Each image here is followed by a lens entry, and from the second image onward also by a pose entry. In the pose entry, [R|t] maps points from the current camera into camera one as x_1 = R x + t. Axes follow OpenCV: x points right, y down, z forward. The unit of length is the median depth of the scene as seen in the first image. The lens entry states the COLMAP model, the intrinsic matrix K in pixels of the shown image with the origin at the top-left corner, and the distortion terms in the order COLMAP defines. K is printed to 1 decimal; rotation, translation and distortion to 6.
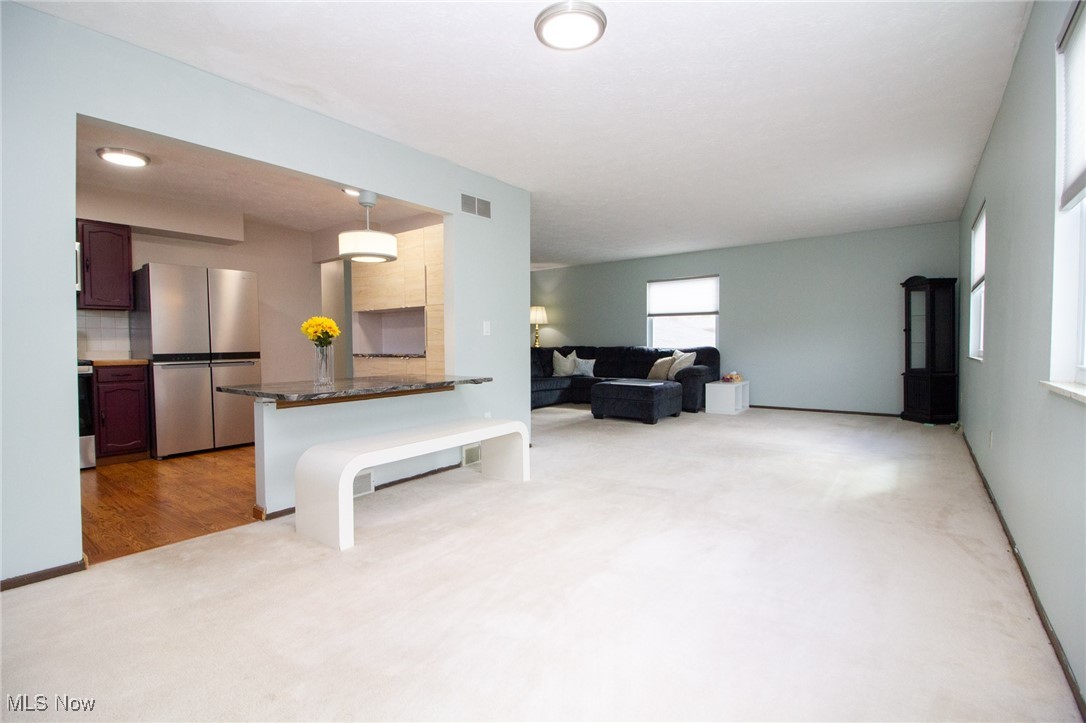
lens RADIAL K [[499.9, 0, 543.0], [0, 499.9, 361.5], [0, 0, 1]] dist [-0.000176, -0.015074]
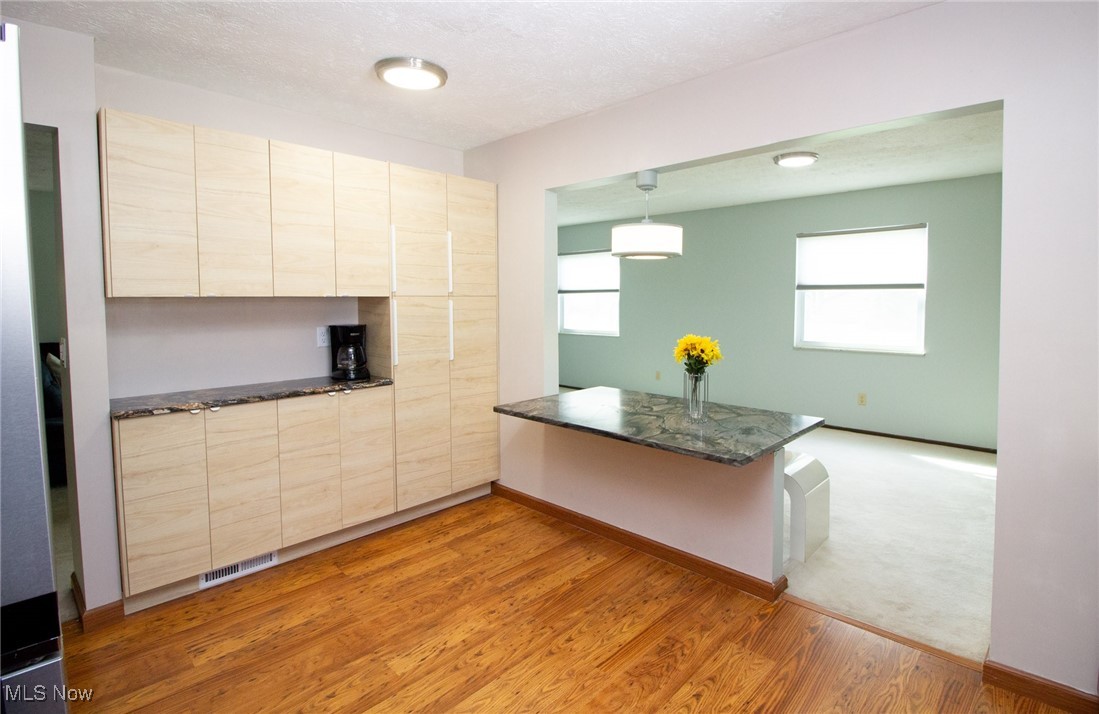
lens RADIAL K [[533.3, 0, 578.5], [0, 533.3, 328.0], [0, 0, 1]] dist [-0.016864, -0.000644]
pose [[0.089661, -0.044732, 0.994967, -0.673260], [0.037162, 0.998446, 0.041540, -0.073960], [-0.995279, 0.033250, 0.091184, 0.580734]]
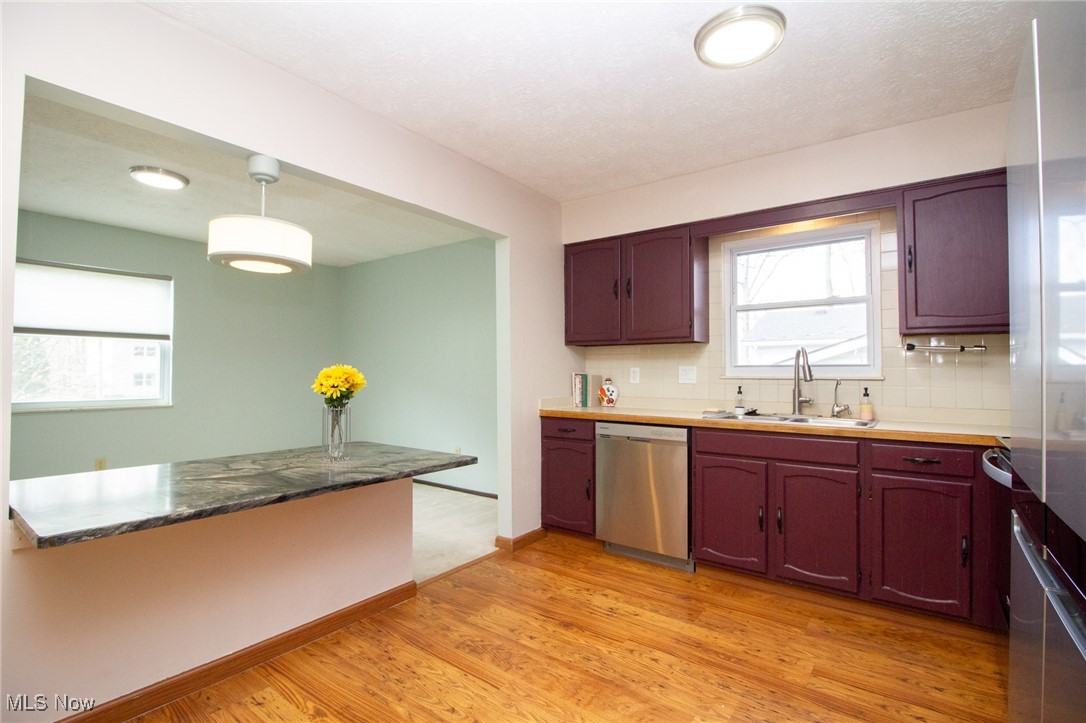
lens RADIAL K [[499.9, 0, 543.0], [0, 499.9, 361.5], [0, 0, 1]] dist [-0.000176, -0.015074]
pose [[-0.999888, 0.005898, -0.013751, -0.385381], [0.005727, 0.999906, 0.012444, -0.054026], [0.013824, 0.012364, -0.999828, 0.901814]]
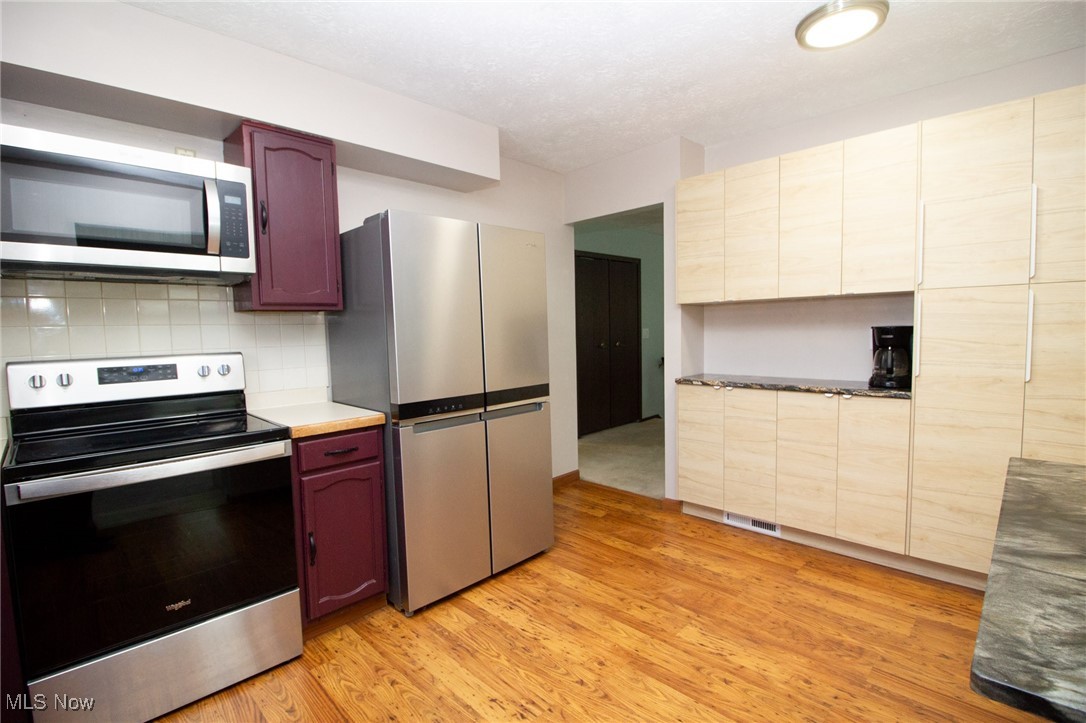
lens RADIAL K [[497.6, 0, 549.6], [0, 497.6, 363.9], [0, 0, 1]] dist [-0.002612, -0.012429]
pose [[0.992797, -0.005155, -0.119694, -0.420331], [0.009727, 0.999244, 0.037644, -0.050317], [0.119409, -0.038538, 0.992097, 0.393287]]
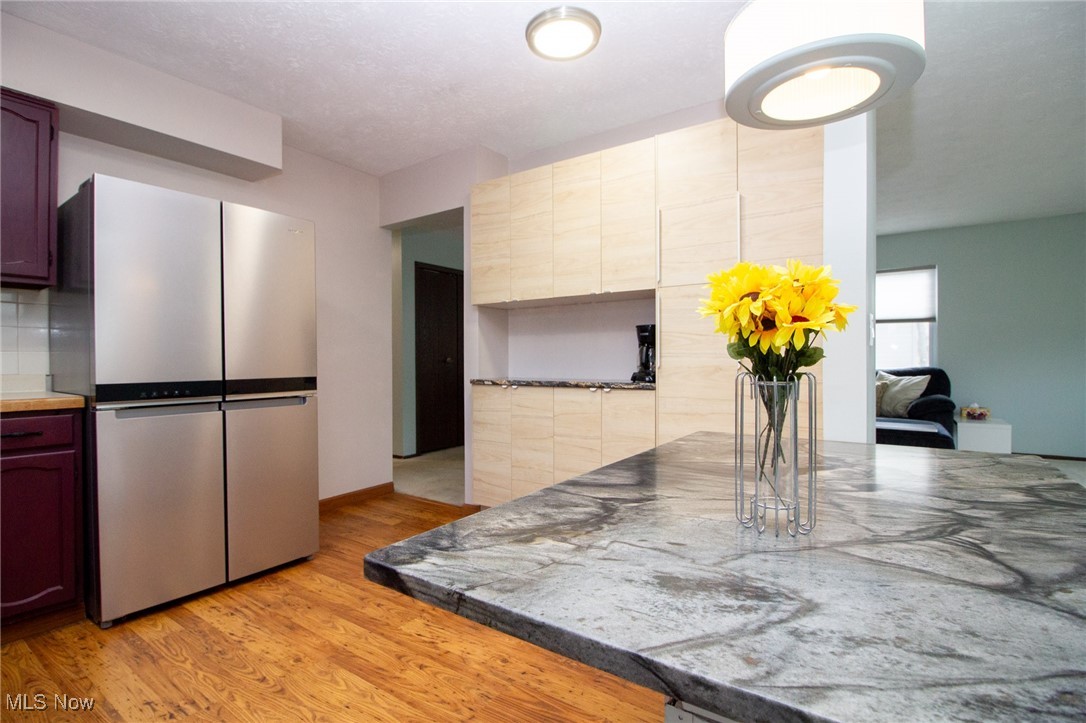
lens RADIAL K [[508.1, 0, 543.0], [0, 508.1, 361.5], [0, 0, 1]] dist [0.000819, -0.014647]
pose [[0.998803, 0.004796, 0.048673, -0.302042], [-0.003196, 0.999454, -0.032895, -0.015528], [-0.048805, 0.032700, 0.998273, 0.392646]]
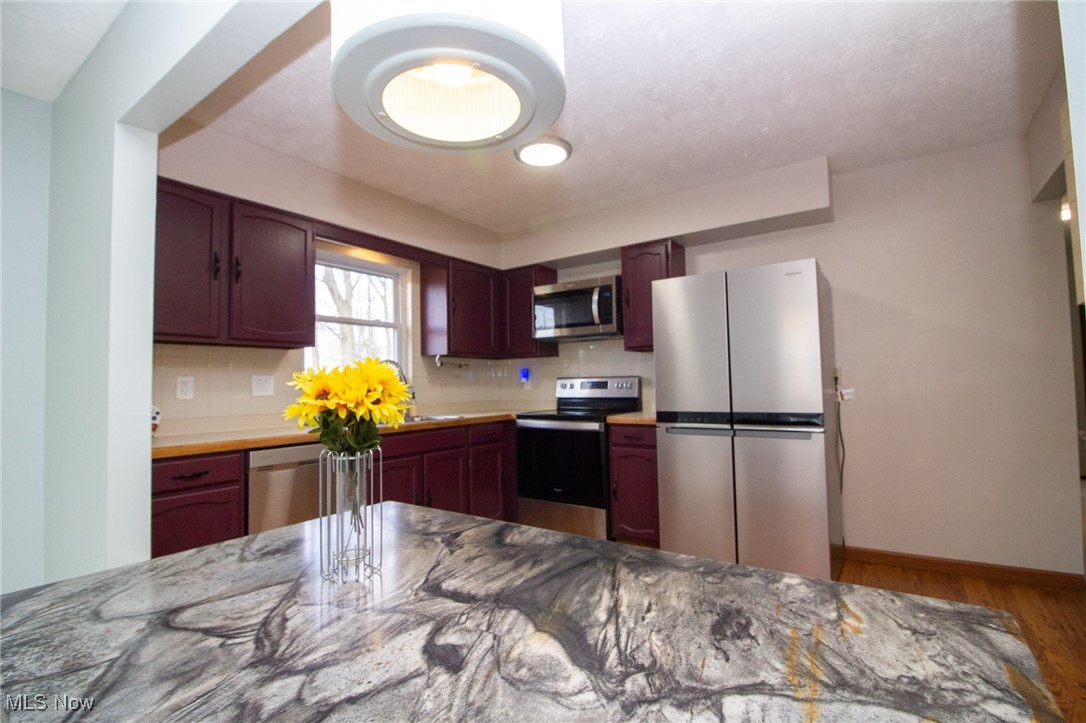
lens RADIAL K [[499.9, 0, 543.0], [0, 499.9, 361.5], [0, 0, 1]] dist [-0.000176, -0.015074]
pose [[0.047074, -0.035137, -0.998273, -0.062489], [-0.015063, 0.999243, -0.035881, -0.041124], [0.998778, 0.016726, 0.046509, 0.581437]]
